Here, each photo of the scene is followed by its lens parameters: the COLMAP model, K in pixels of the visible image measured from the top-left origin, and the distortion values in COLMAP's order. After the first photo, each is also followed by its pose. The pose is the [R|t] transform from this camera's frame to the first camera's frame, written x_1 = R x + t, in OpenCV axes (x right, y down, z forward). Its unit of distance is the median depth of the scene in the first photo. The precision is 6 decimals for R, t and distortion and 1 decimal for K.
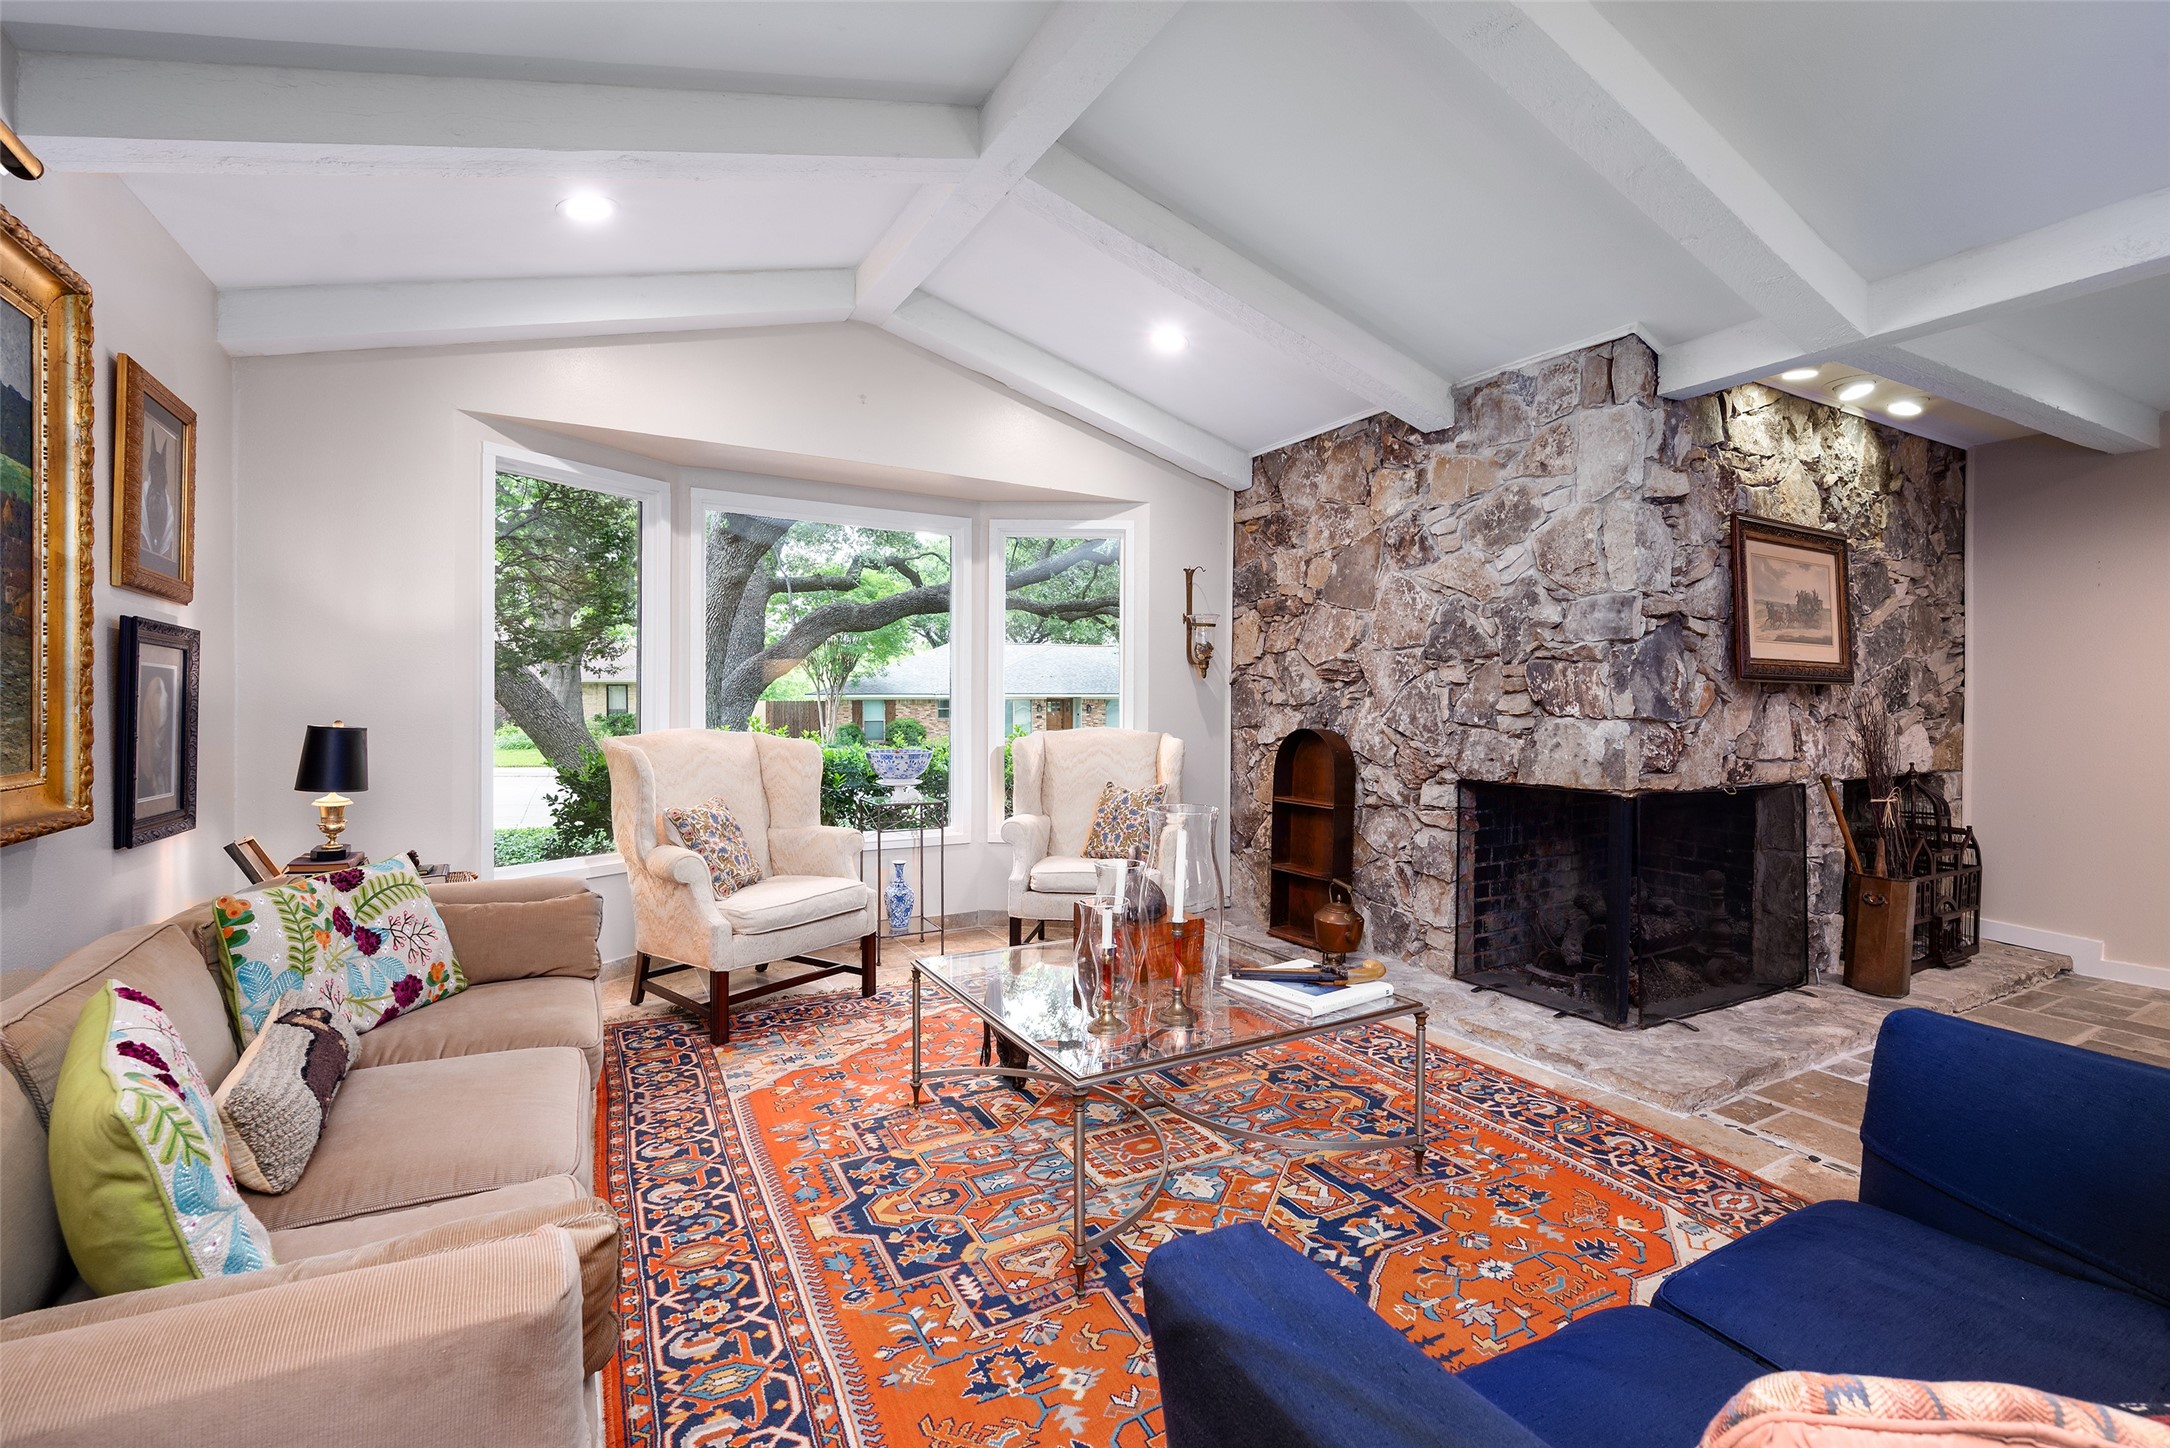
lens RADIAL K [[952.5, 0, 1085.0], [0, 952.5, 724.0], [0, 0, 1]] dist [0.001438, 0.000565]
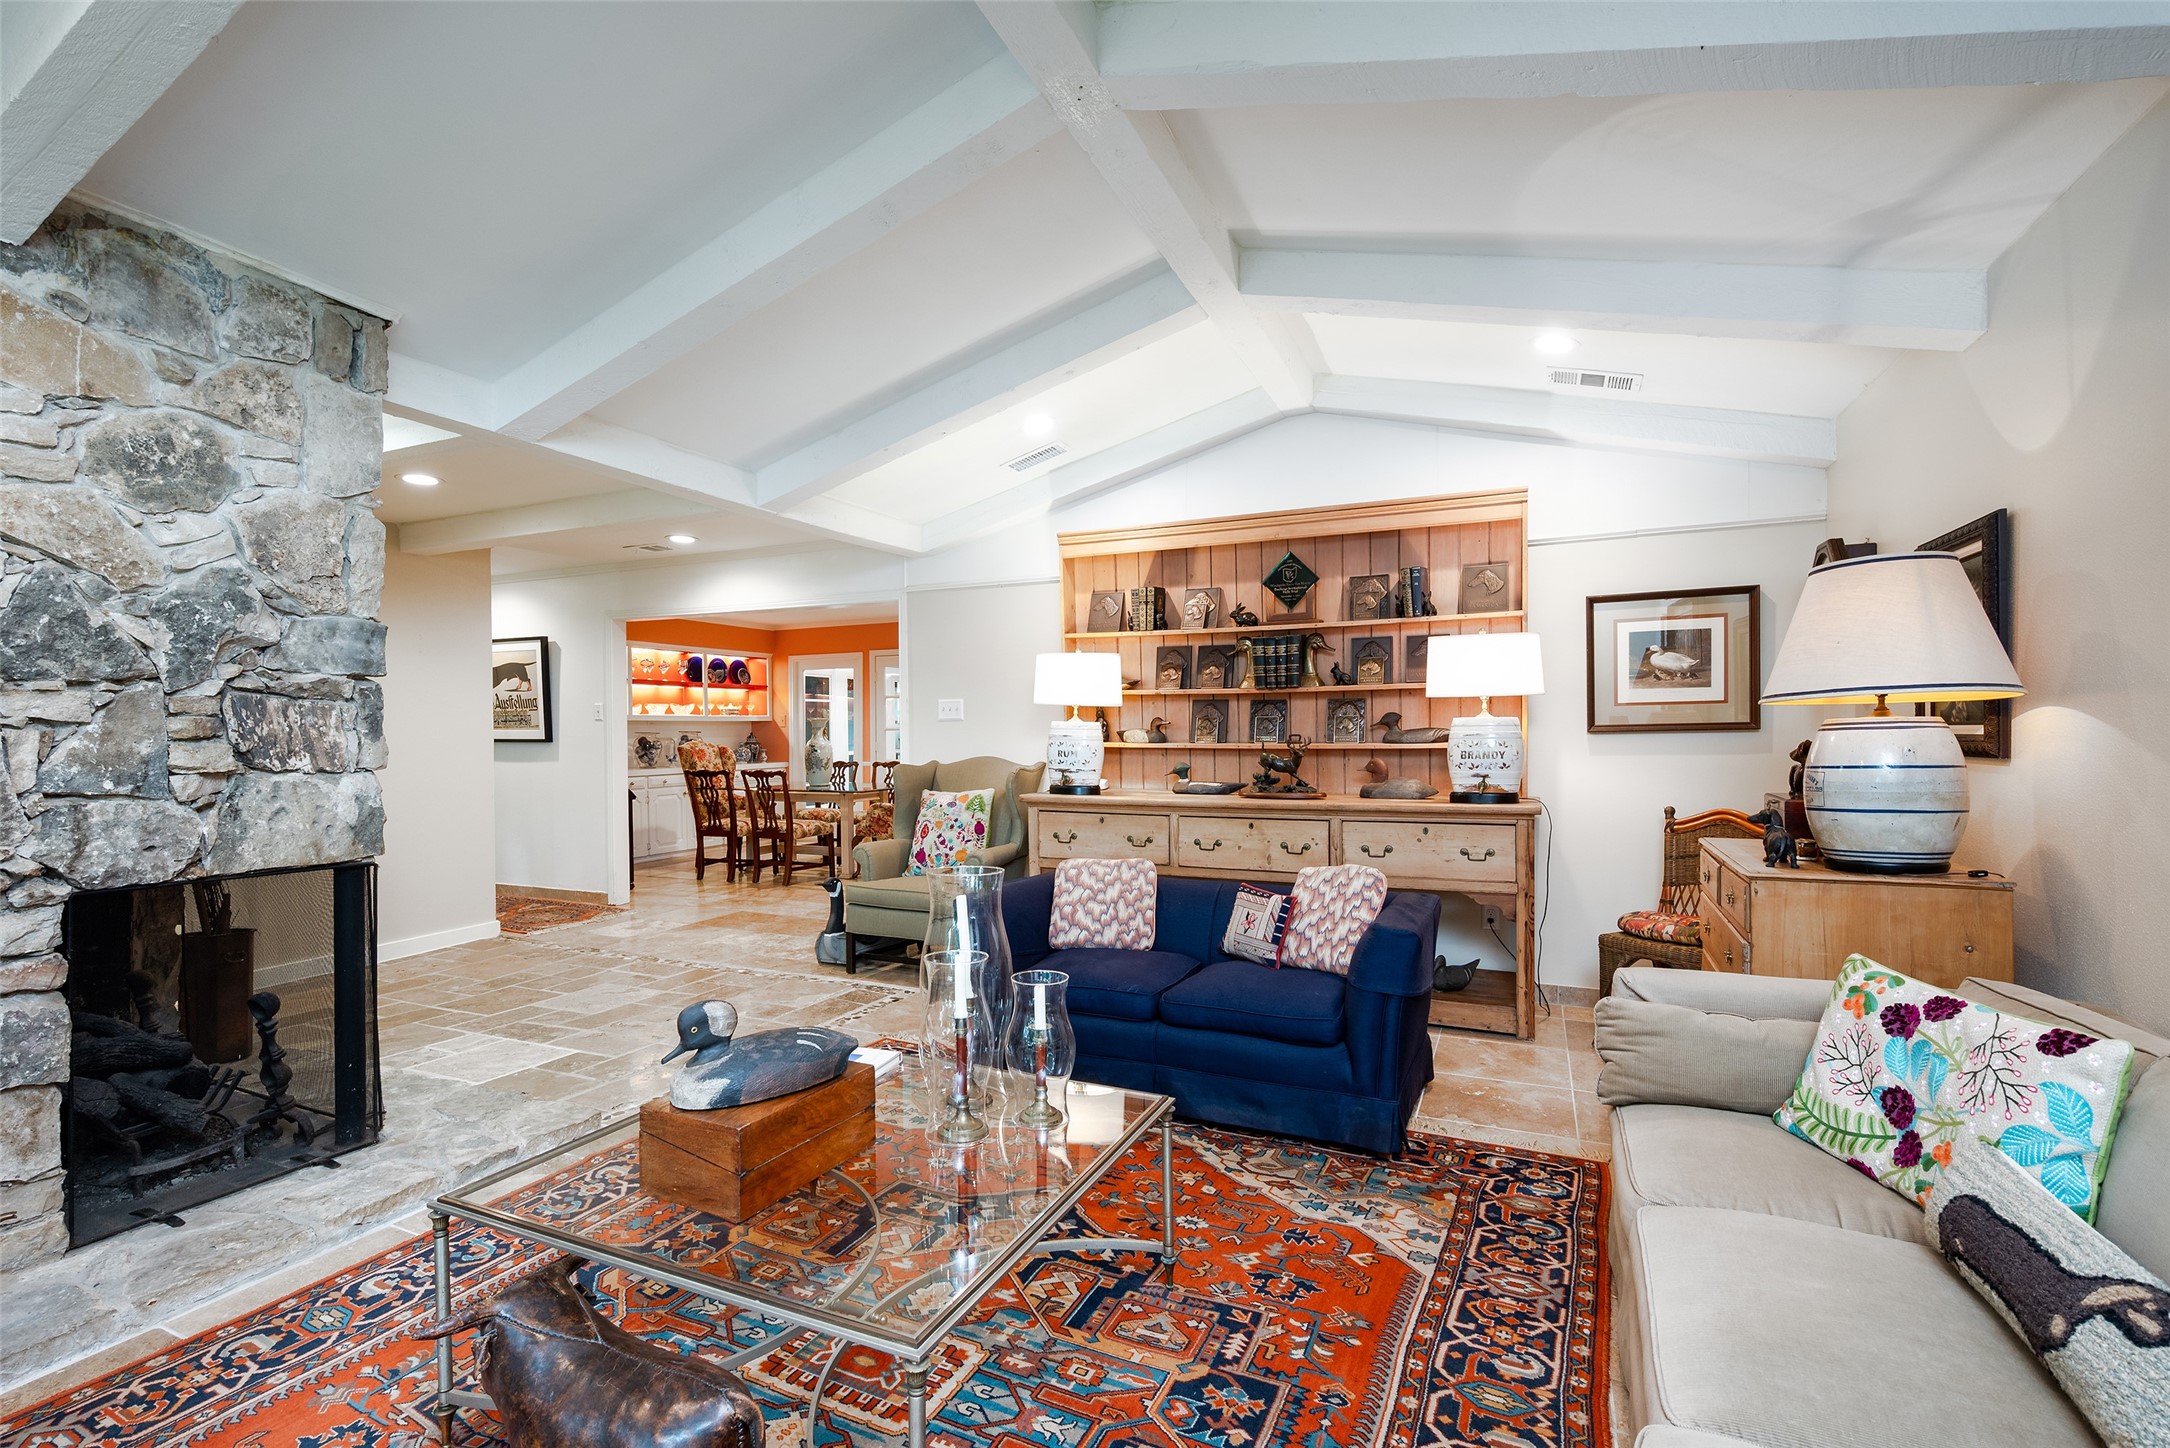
lens RADIAL K [[1000.9, 0, 1086.6], [0, 1000.9, 704.2], [0, 0, 1]] dist [0.016683, -0.000568]
pose [[-0.599699, 0.029957, 0.799664, -0.767172], [0.026078, 0.999500, -0.017887, -0.046601], [-0.799800, 0.010127, -0.600181, 1.517758]]
